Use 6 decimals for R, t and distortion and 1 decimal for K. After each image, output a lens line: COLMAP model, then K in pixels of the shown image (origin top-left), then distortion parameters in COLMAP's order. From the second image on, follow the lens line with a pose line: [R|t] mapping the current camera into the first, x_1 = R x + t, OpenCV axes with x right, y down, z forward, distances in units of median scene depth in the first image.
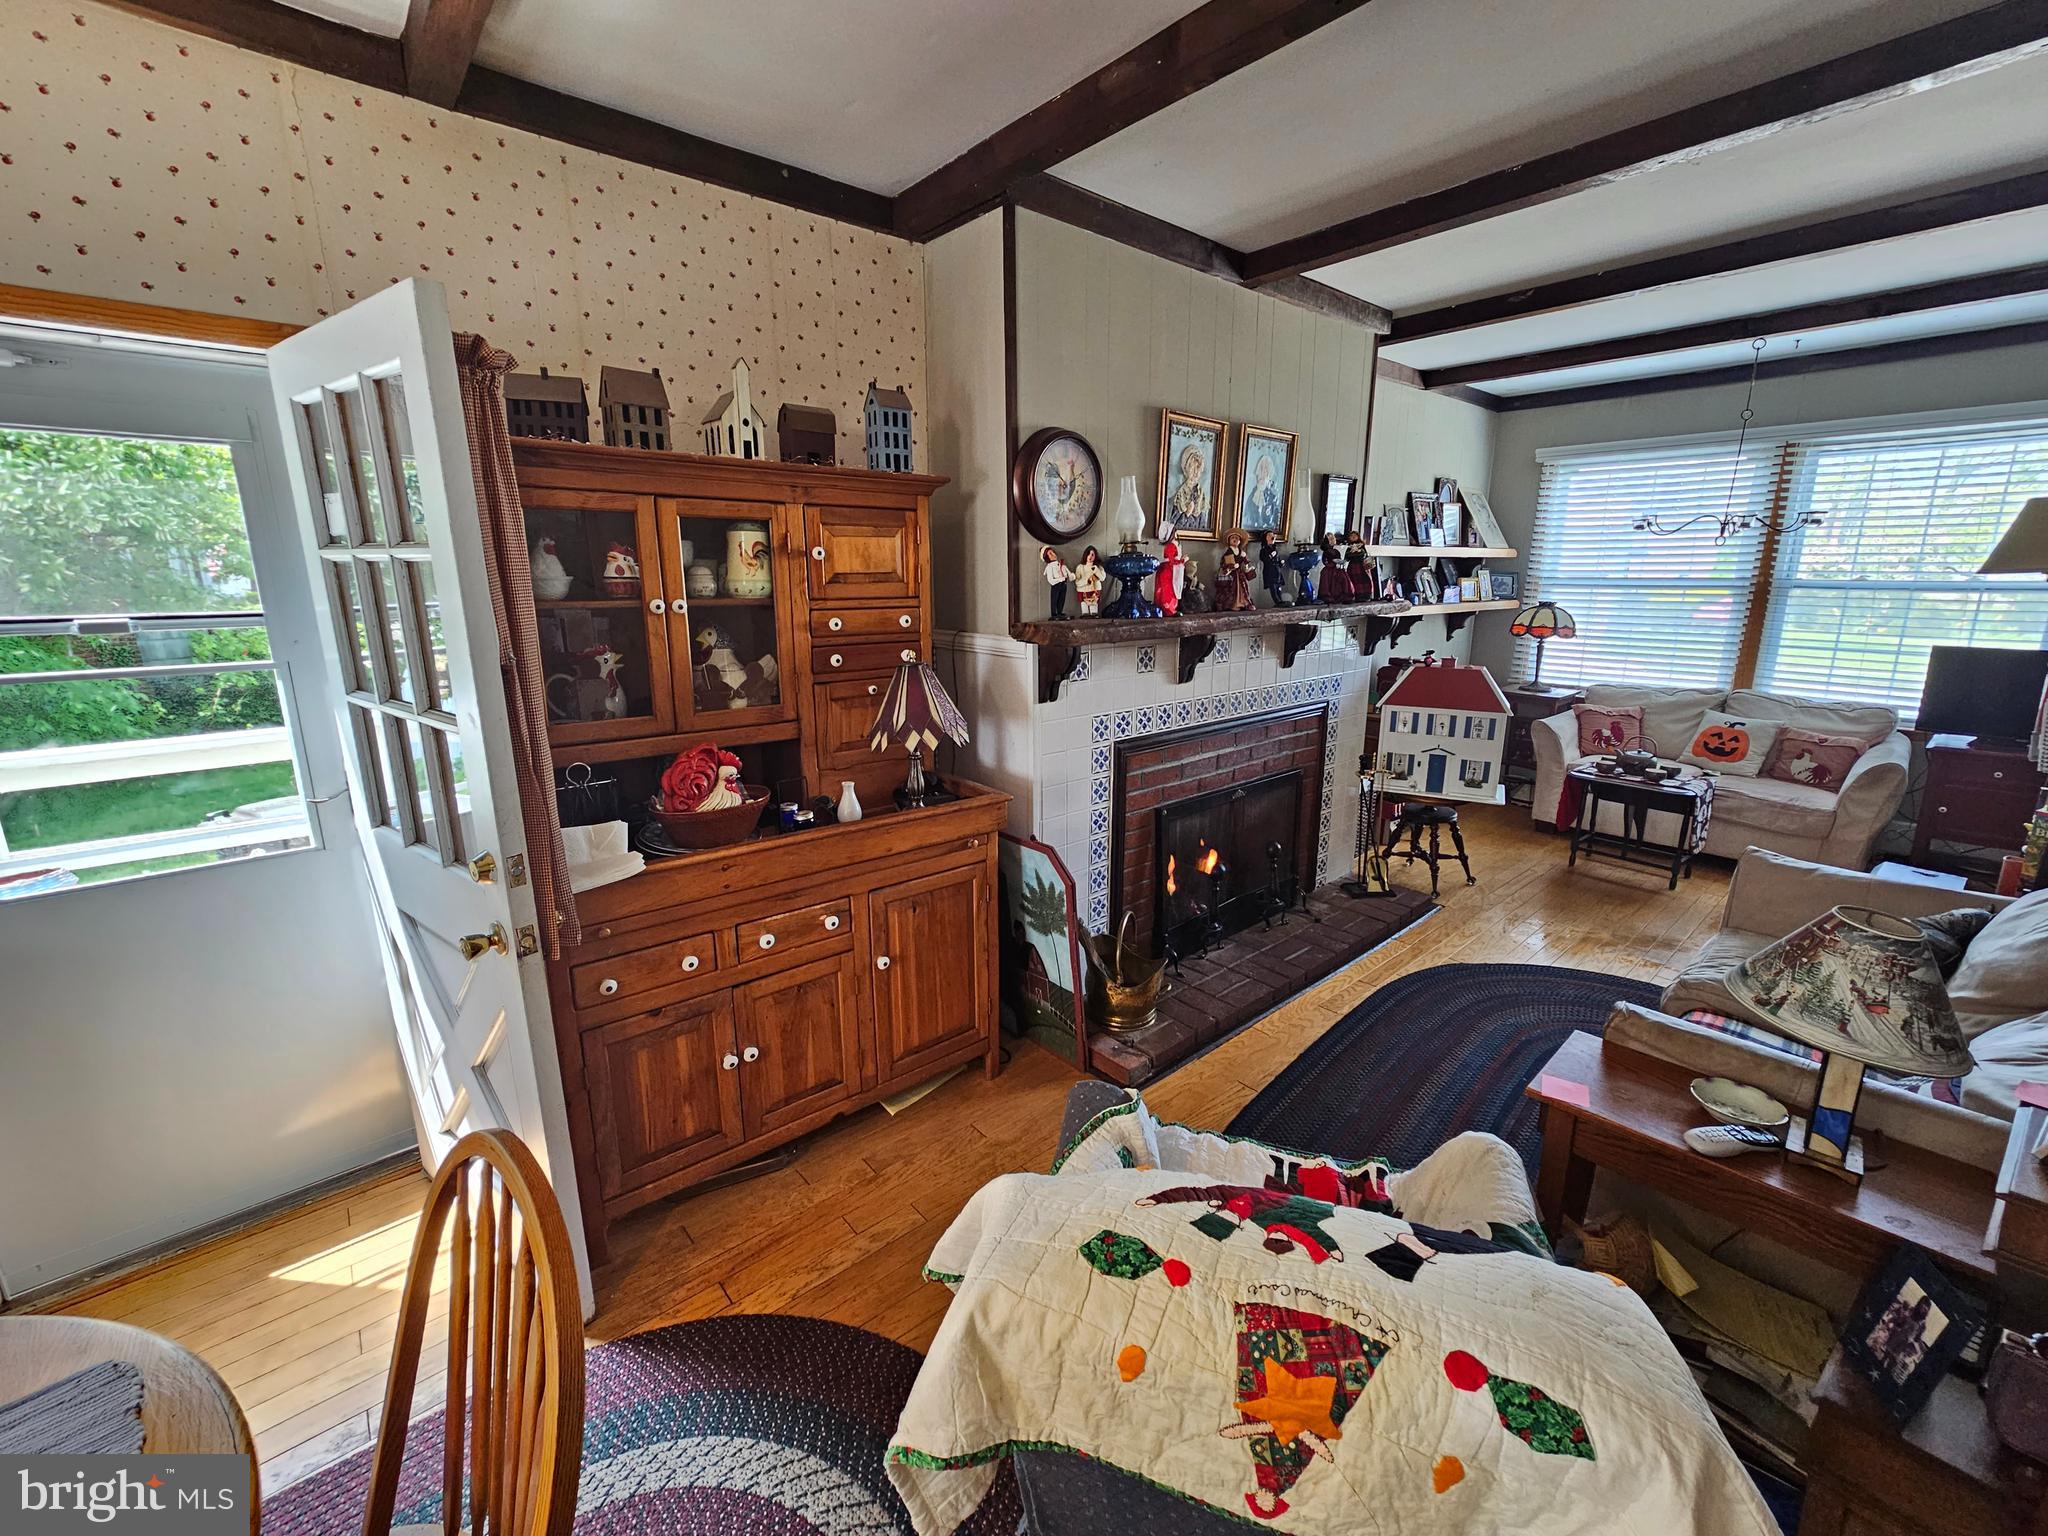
lens RADIAL K [[835.9, 0, 1030.1], [0, 835.9, 752.9], [0, 0, 1]] dist [-0.000878, 0.000112]
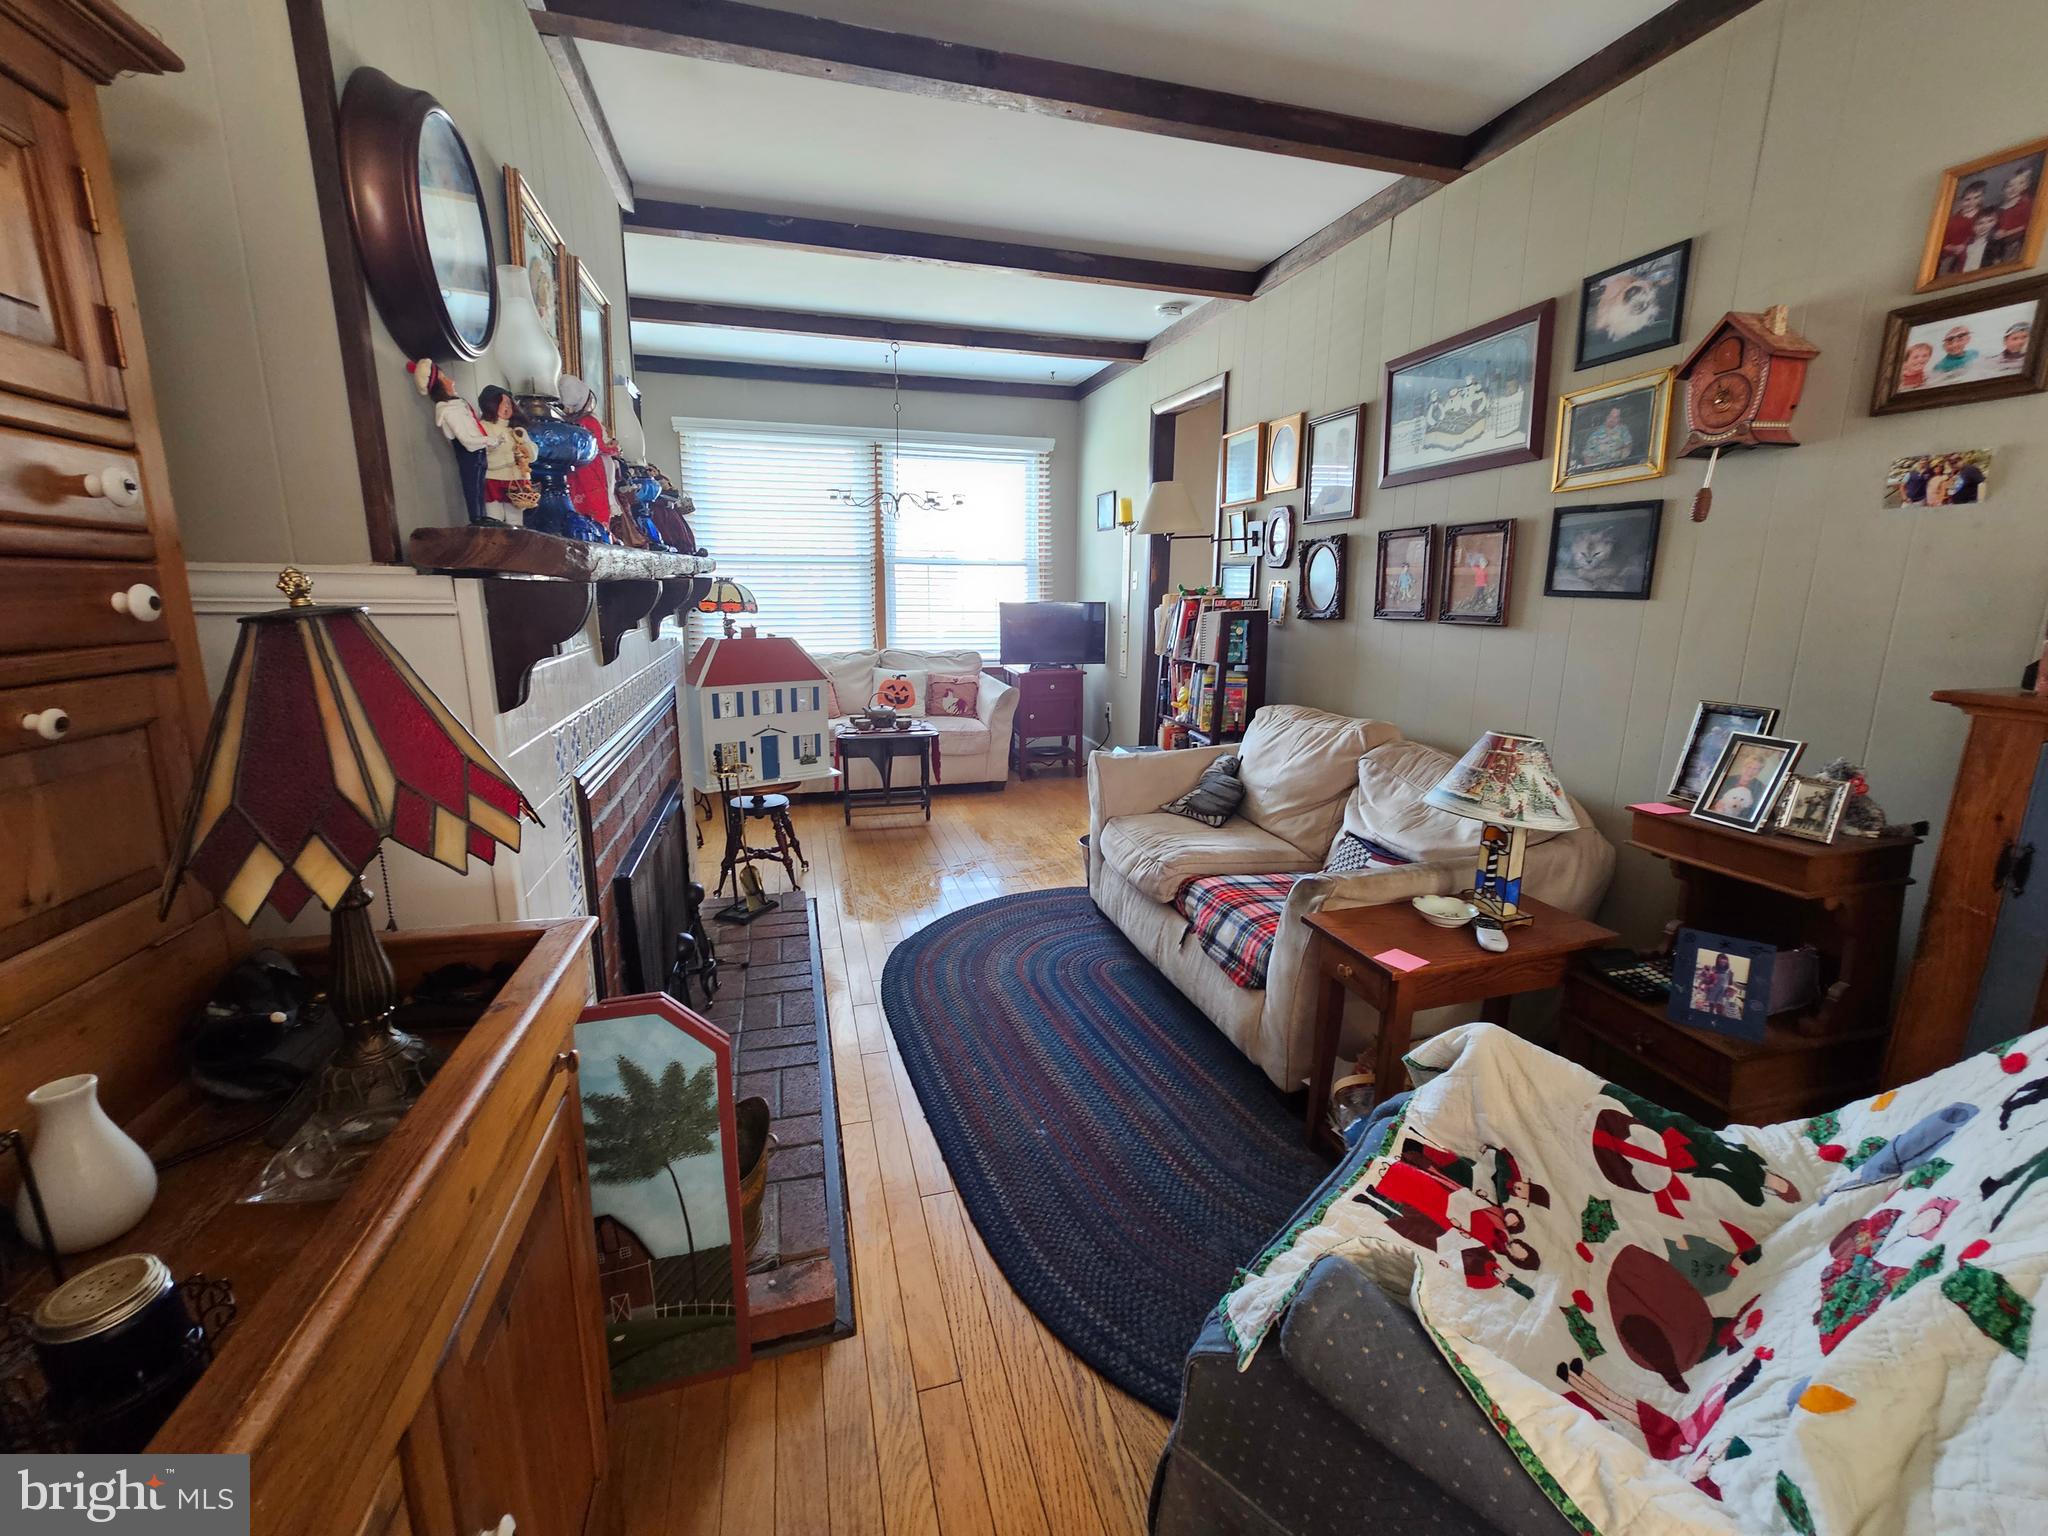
lens RADIAL K [[835.9, 0, 1030.1], [0, 835.9, 752.9], [0, 0, 1]] dist [-0.000878, 0.000112]
pose [[0.421227, -0.176952, 0.889526, -0.201465], [0.188131, 0.976497, 0.105165, -0.023497], [-0.887229, 0.123049, 0.444617, 0.404905]]
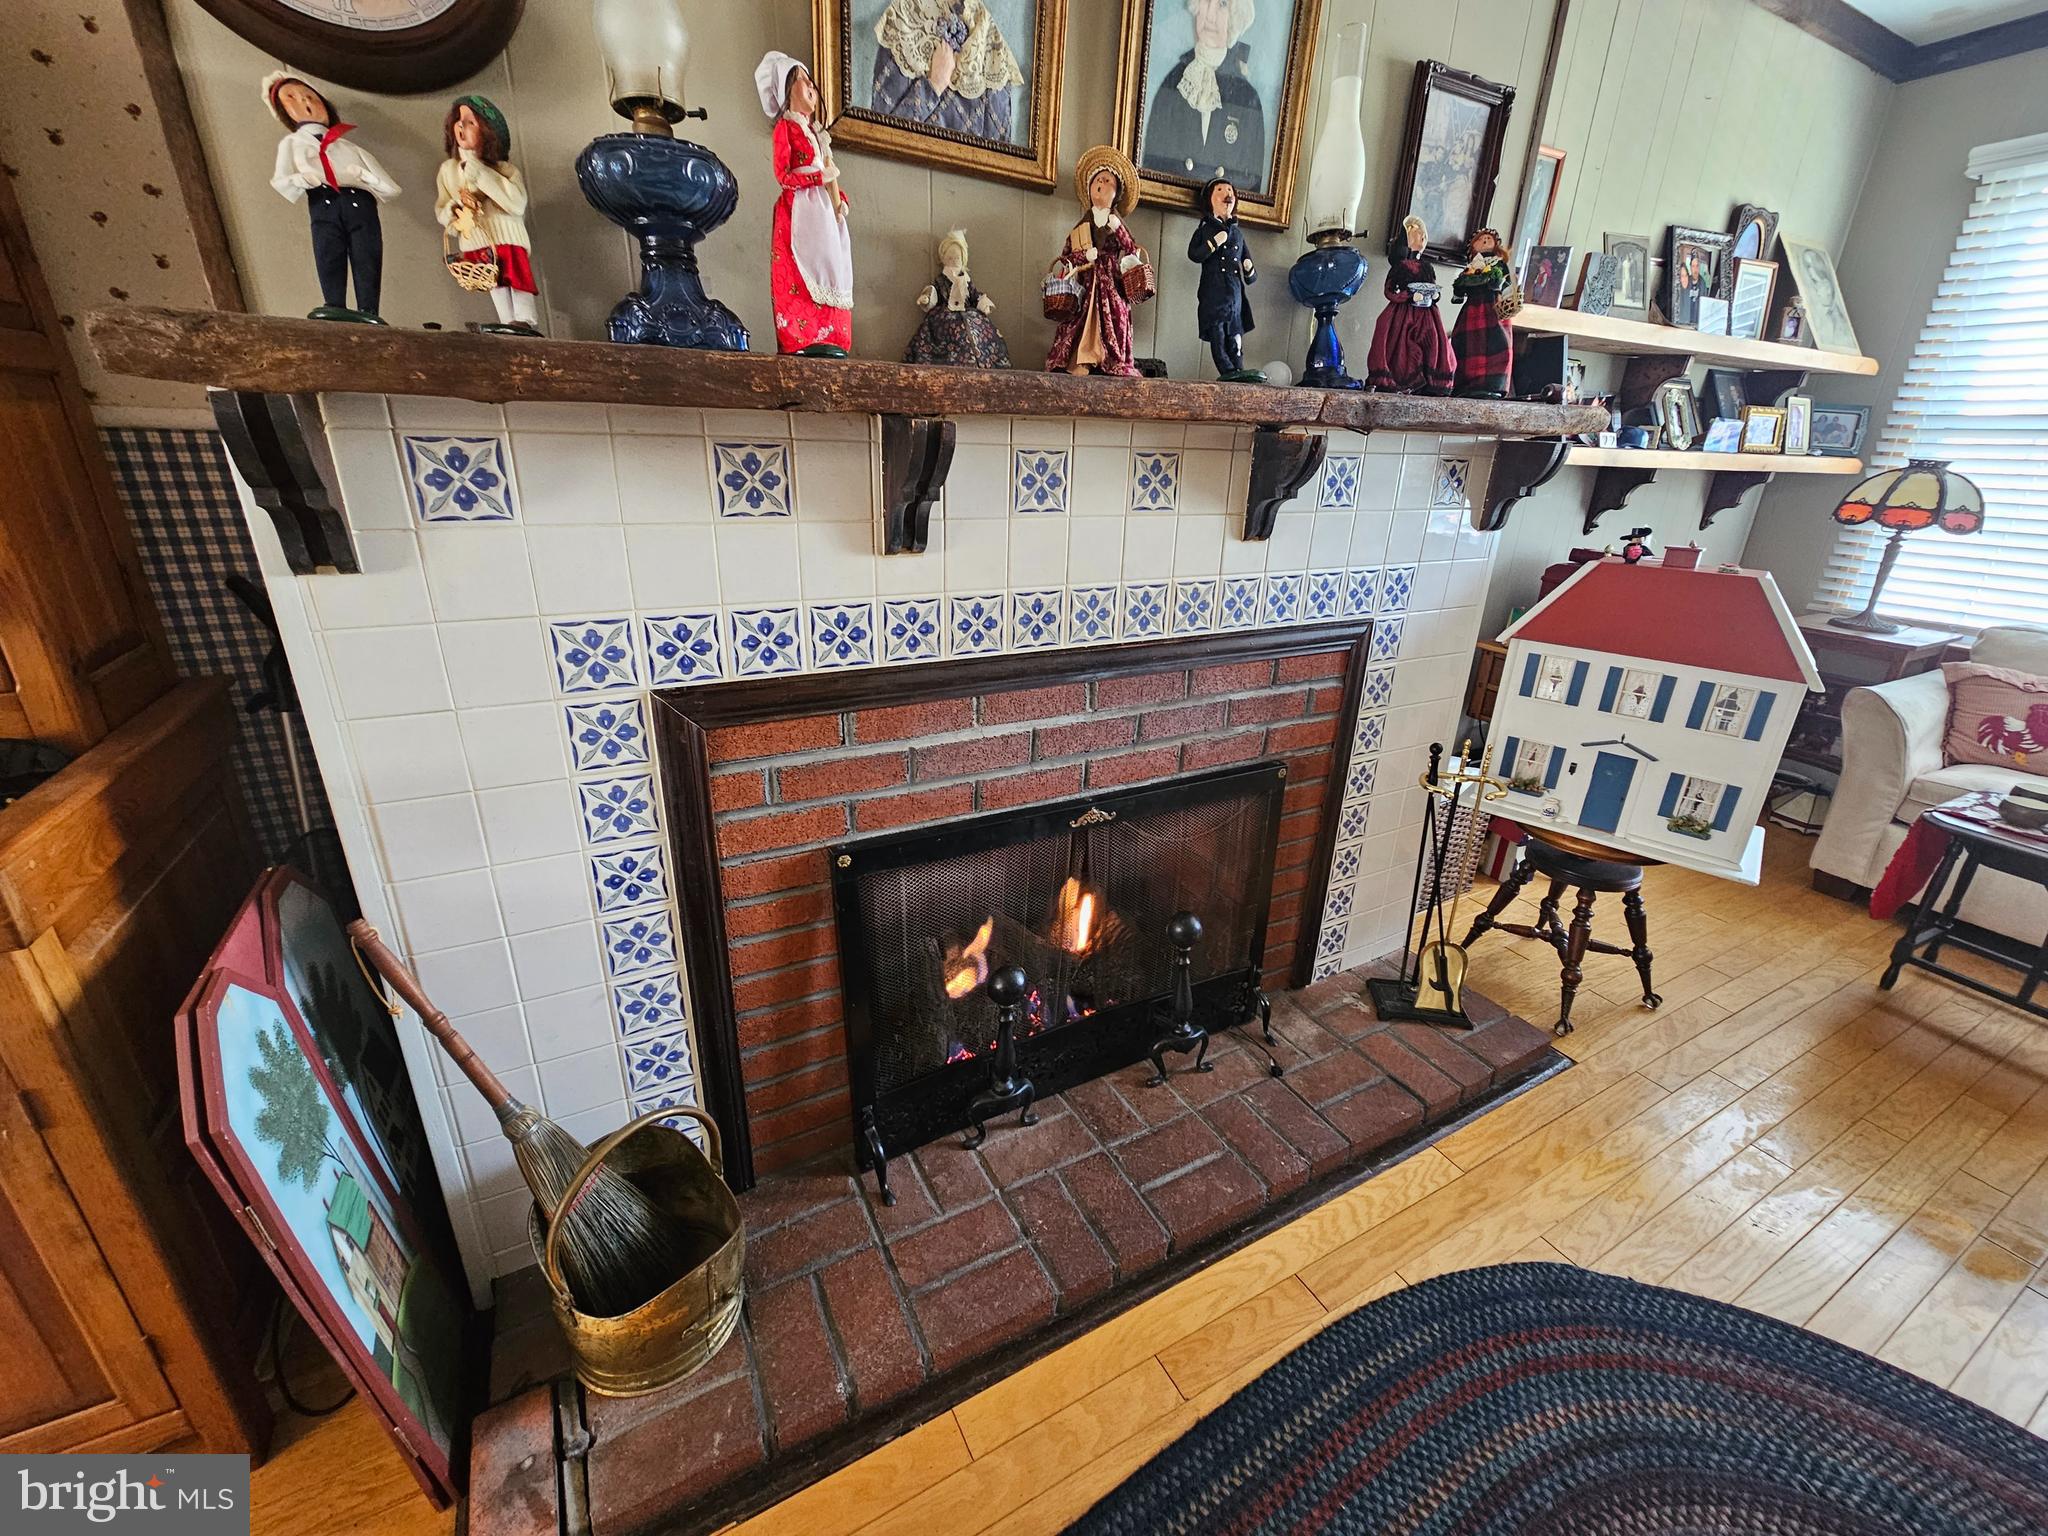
lens RADIAL K [[835.9, 0, 1030.1], [0, 835.9, 752.9], [0, 0, 1]] dist [-0.000878, 0.000112]
pose [[0.975227, 0.107244, -0.193472, 0.282518], [-0.080027, 0.986424, 0.143399, -0.044189], [0.206225, -0.124364, 0.970569, 0.524304]]
